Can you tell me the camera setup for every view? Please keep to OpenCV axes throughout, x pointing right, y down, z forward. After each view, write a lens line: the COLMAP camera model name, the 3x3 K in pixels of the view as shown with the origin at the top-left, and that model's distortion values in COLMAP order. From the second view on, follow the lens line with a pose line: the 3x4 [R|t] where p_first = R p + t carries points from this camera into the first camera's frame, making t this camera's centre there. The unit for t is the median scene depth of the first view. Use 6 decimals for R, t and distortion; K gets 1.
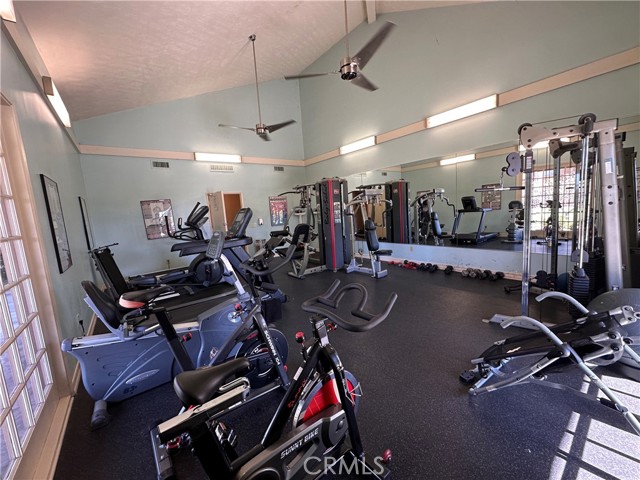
lens RADIAL K [[254.7, 0, 320.0], [0, 254.7, 240.0], [0, 0, 1]] dist [-0.001425, -0.000238]
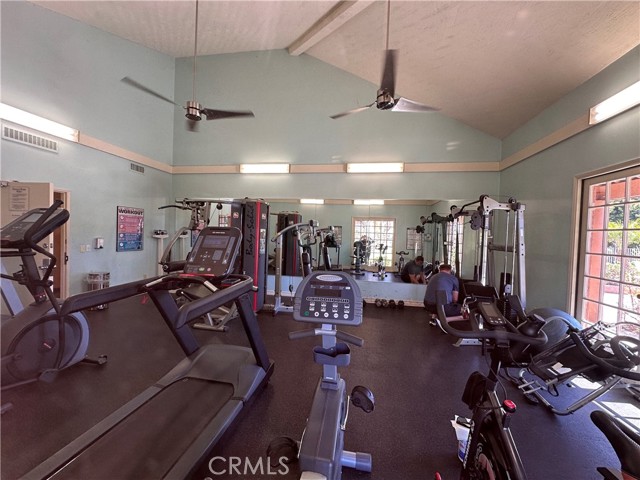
lens RADIAL K [[254.7, 0, 320.0], [0, 254.7, 240.0], [0, 0, 1]] dist [-0.001425, -0.000238]
pose [[0.735901, 0.082069, 0.672097, -0.321315], [-0.004934, 0.993251, -0.115882, -0.015726], [-0.677071, 0.081962, 0.731339, 0.245984]]
